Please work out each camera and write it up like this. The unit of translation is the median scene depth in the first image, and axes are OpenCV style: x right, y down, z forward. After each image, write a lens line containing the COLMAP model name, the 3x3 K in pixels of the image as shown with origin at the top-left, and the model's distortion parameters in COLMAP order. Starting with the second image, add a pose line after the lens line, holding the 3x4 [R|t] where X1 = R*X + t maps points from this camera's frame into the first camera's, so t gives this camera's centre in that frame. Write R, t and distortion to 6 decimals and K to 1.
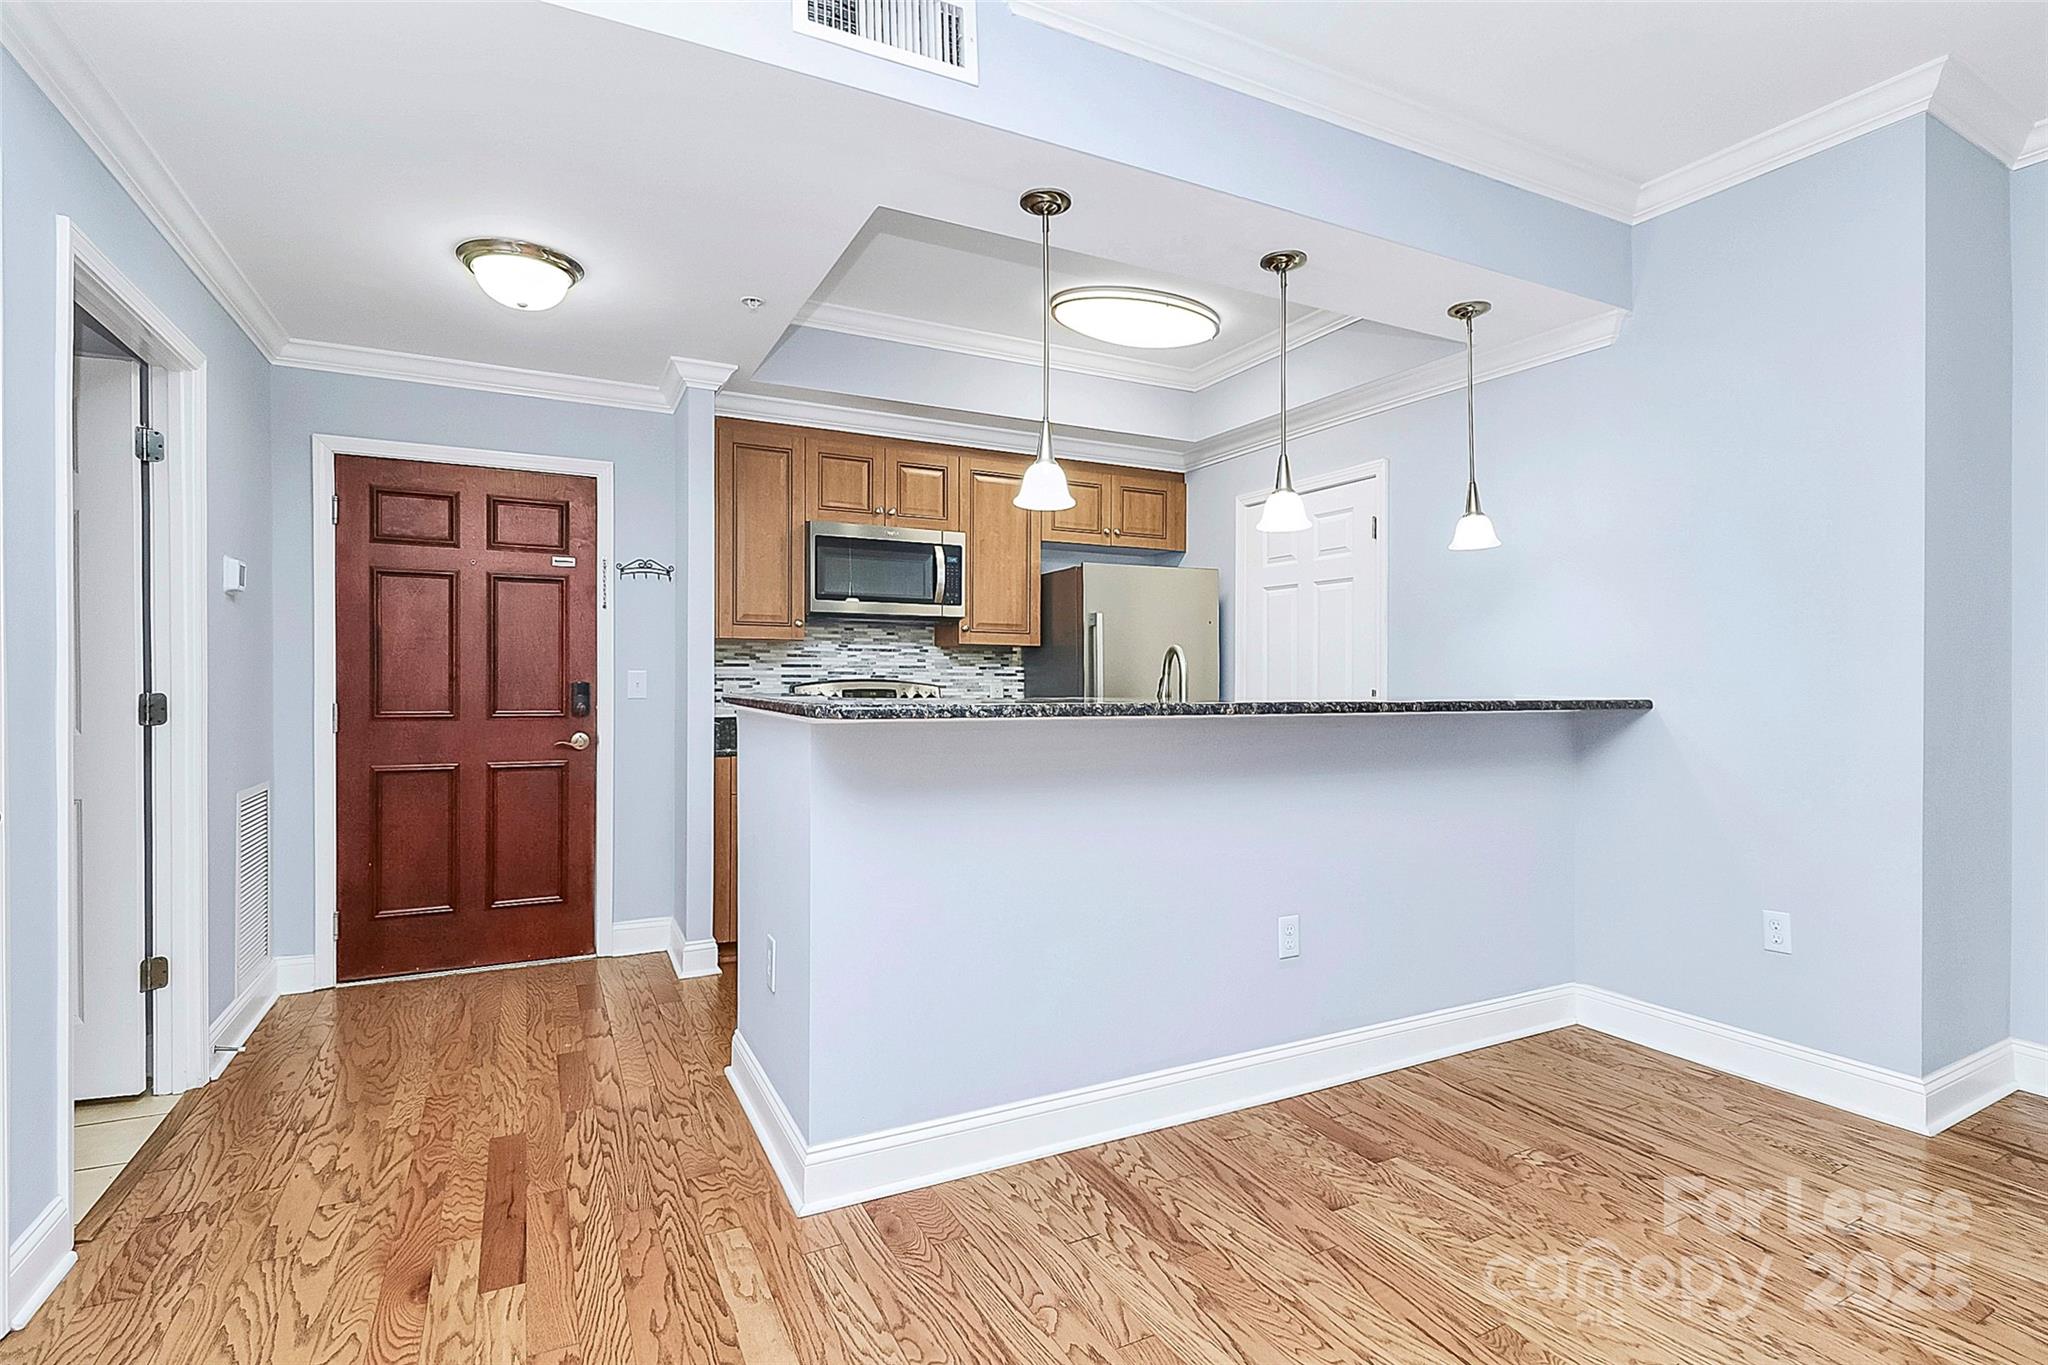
lens RADIAL K [[987.7, 0, 1041.0], [0, 987.7, 685.6], [0, 0, 1]] dist [0.000406, -0.003641]
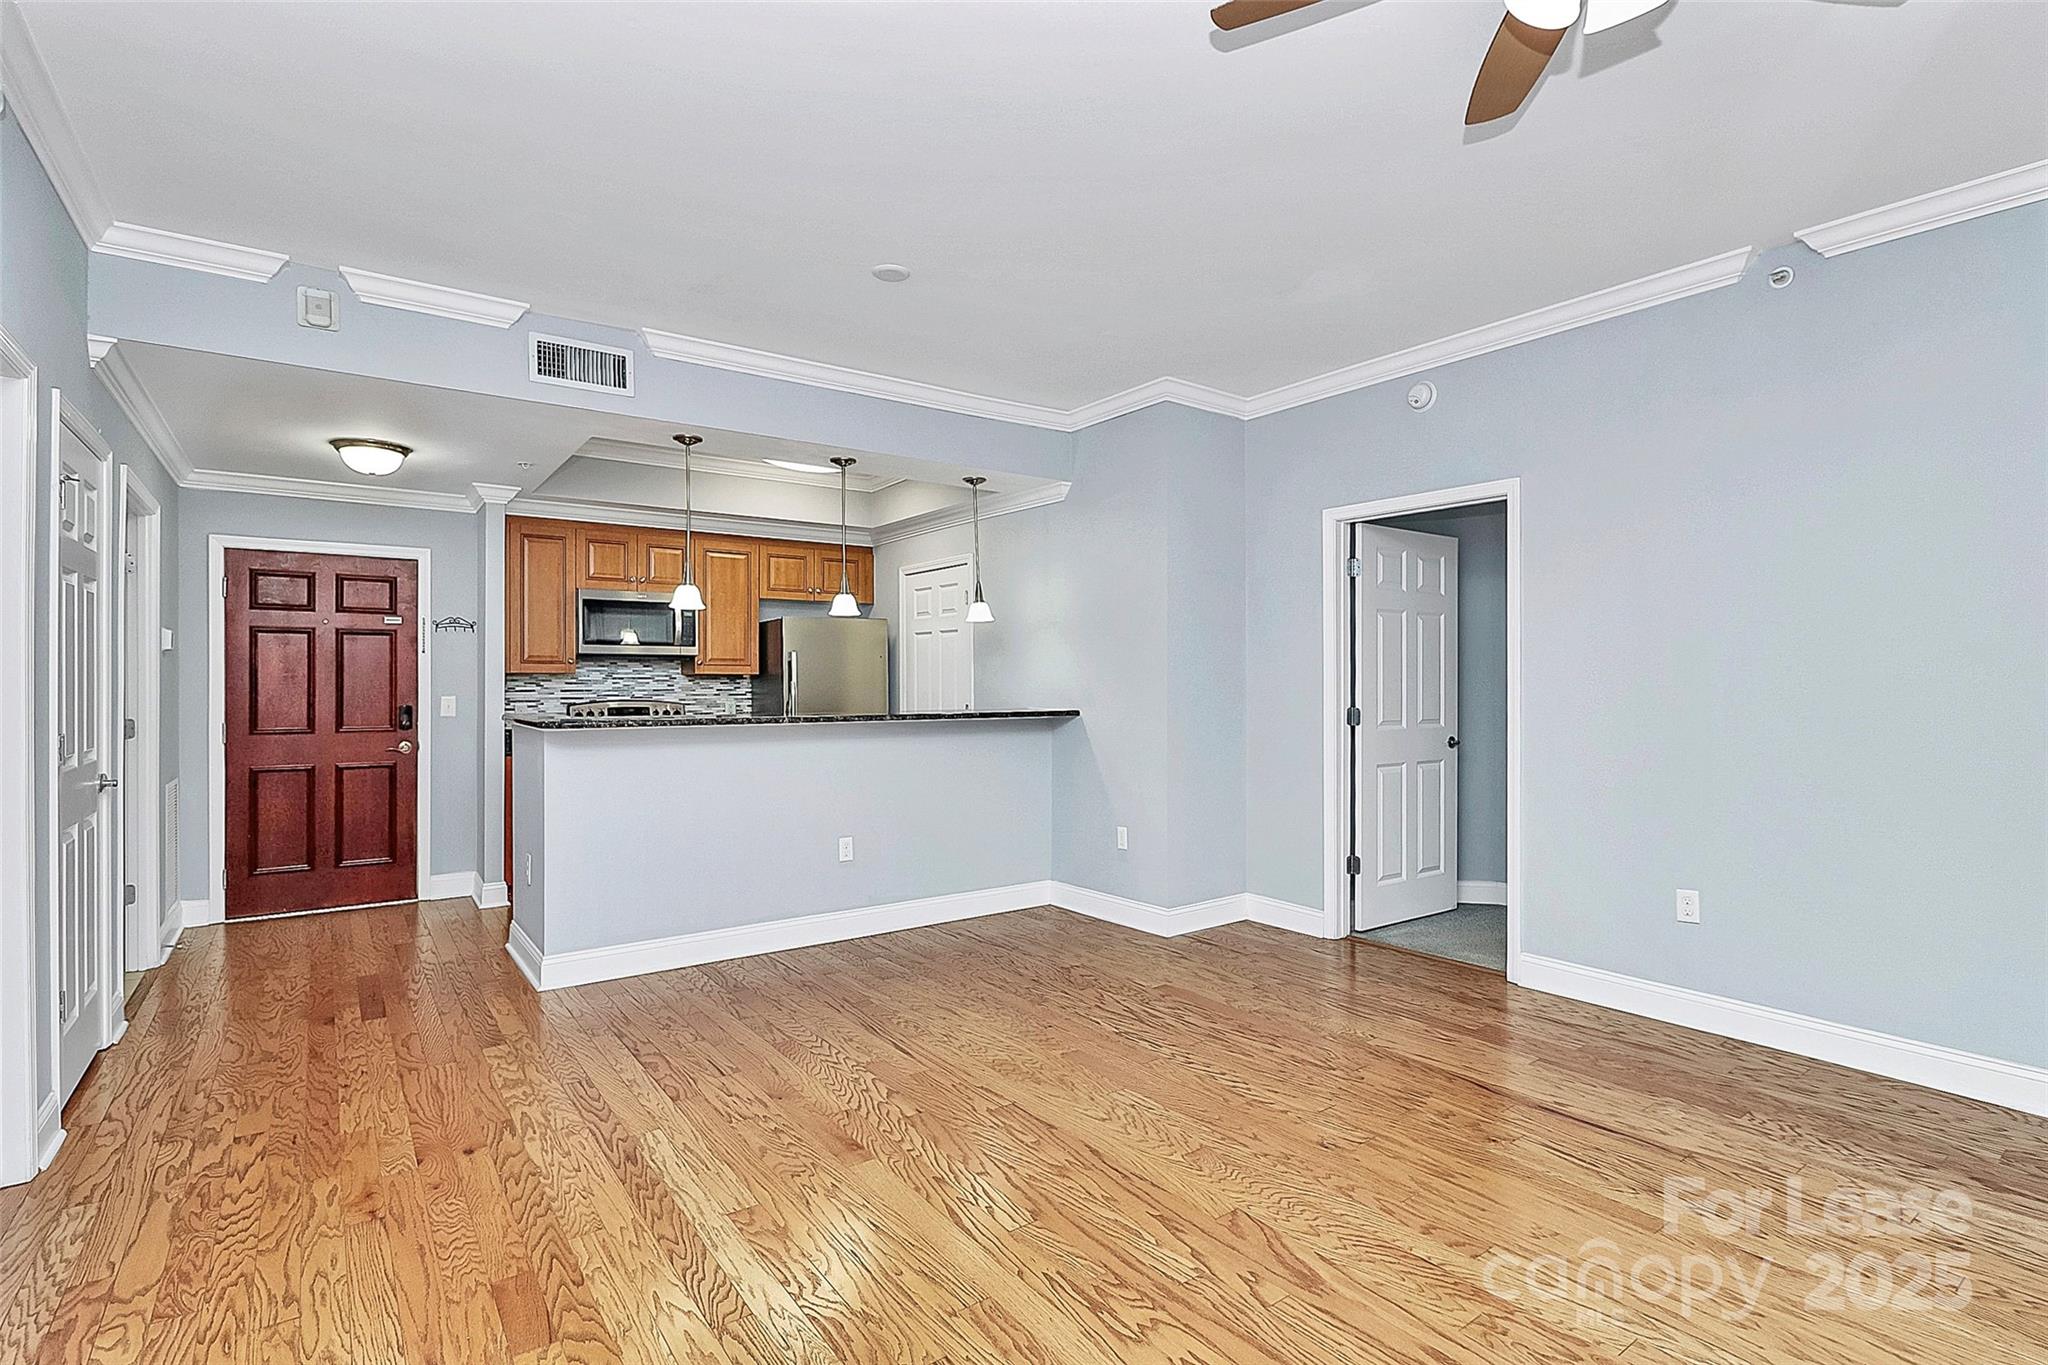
lens RADIAL K [[987.7, 0, 1007.3], [0, 987.7, 676.7], [0, 0, 1]] dist [0.000406, -0.003641]
pose [[0.992158, -0.007913, 0.124741, 0.217688], [0.010129, 0.999802, -0.017143, -0.012112], [-0.124580, 0.018272, 0.992041, -0.524811]]
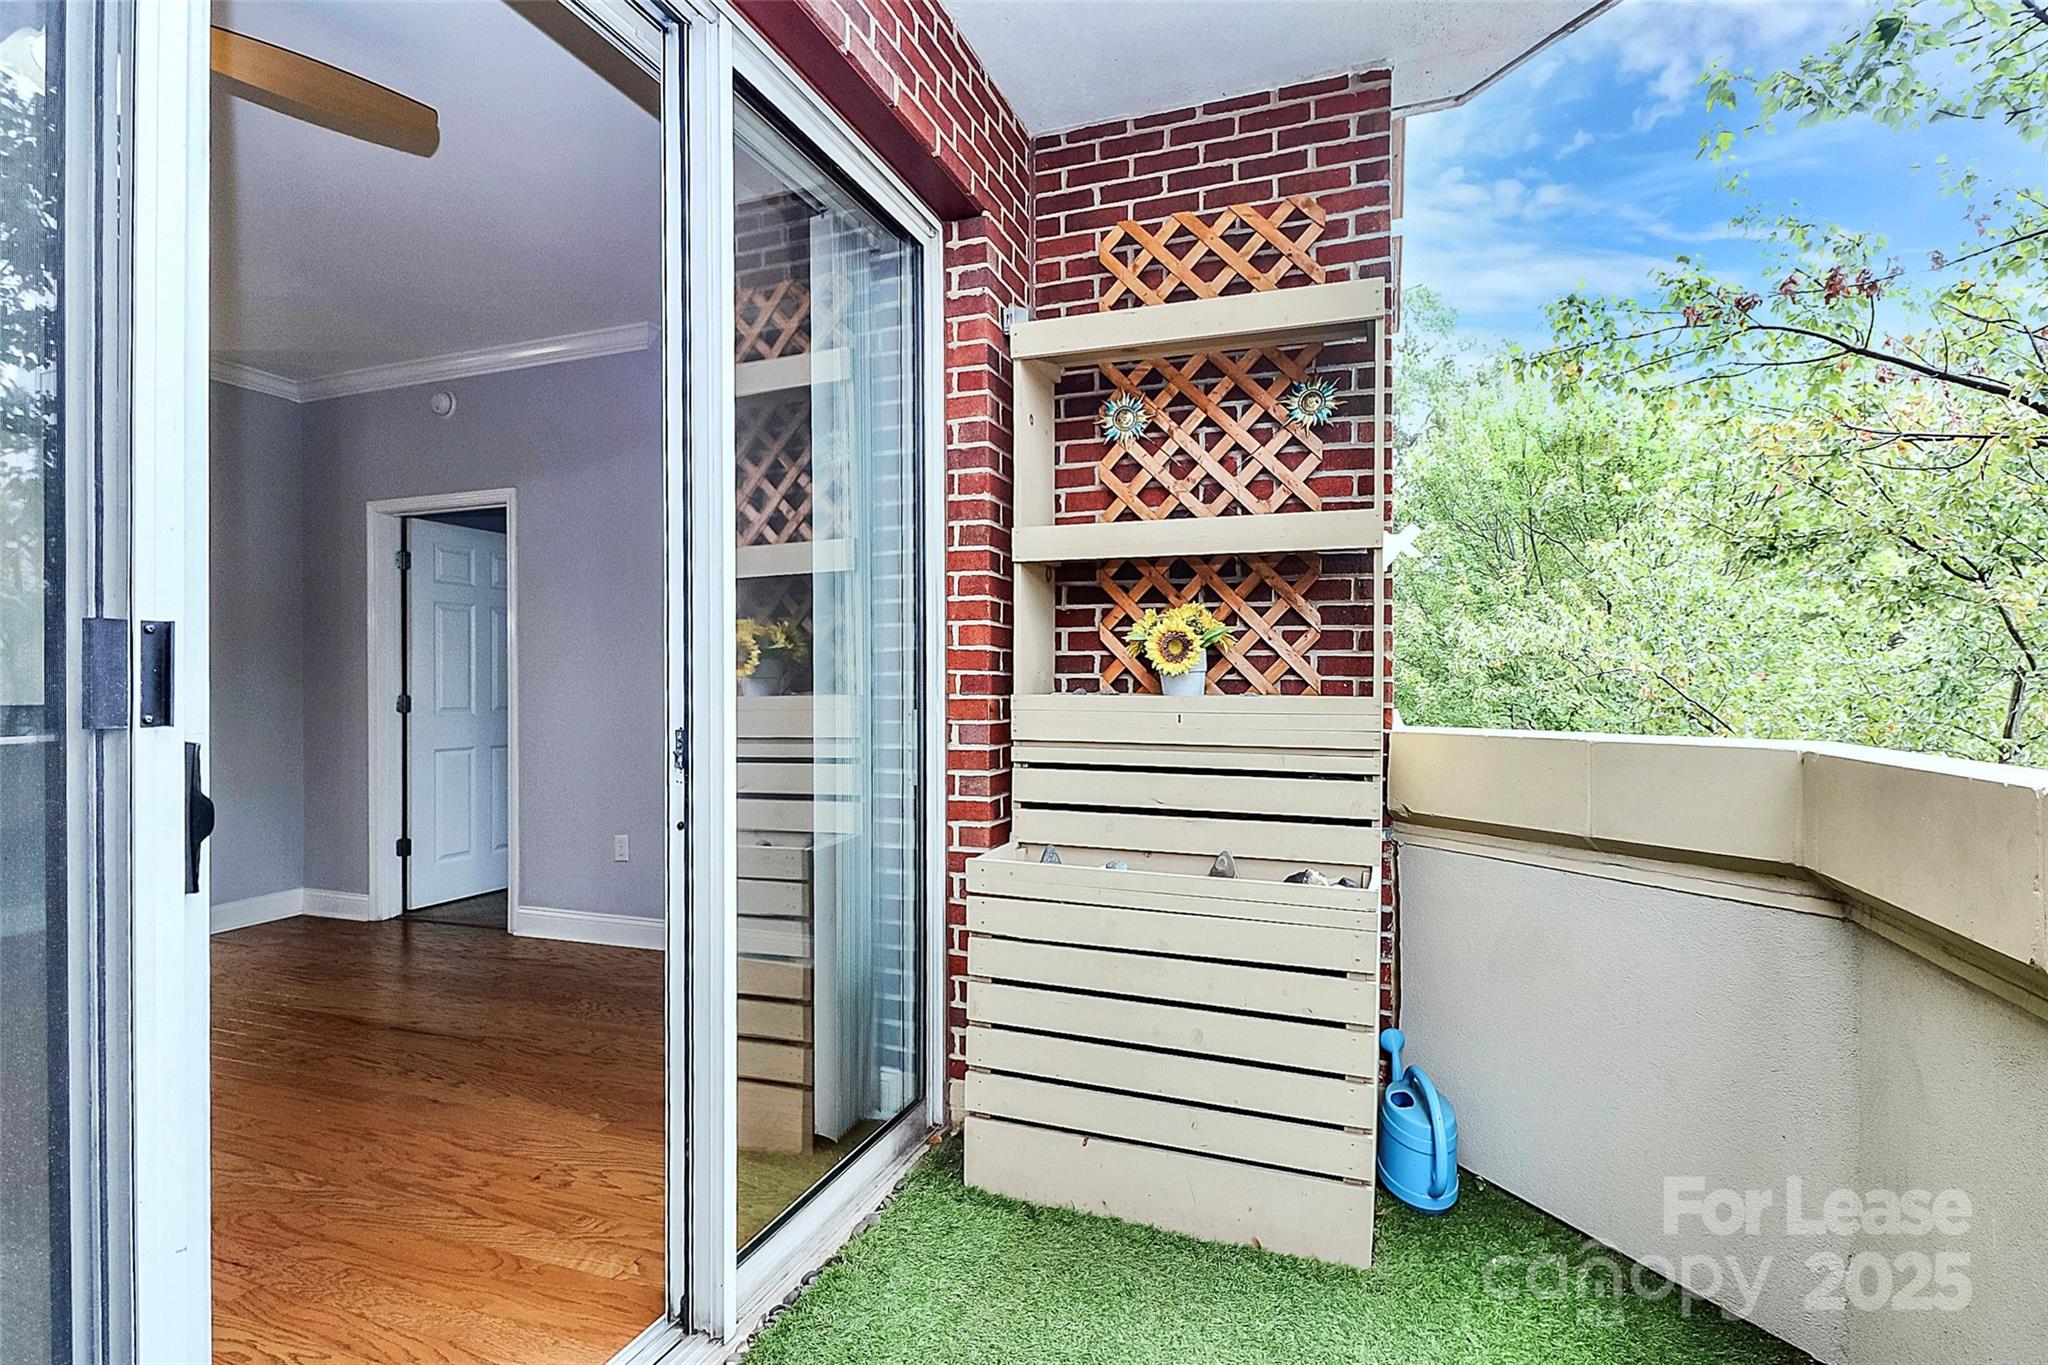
lens RADIAL K [[987.7, 0, 1022.8], [0, 987.7, 682.5], [0, 0, 1]] dist [0.000406, -0.003641]
pose [[0.746375, -0.007385, 0.665485, 0.502271], [0.017109, 0.999821, -0.008094, 0.013828], [-0.665306, 0.017428, 0.746367, -0.803947]]
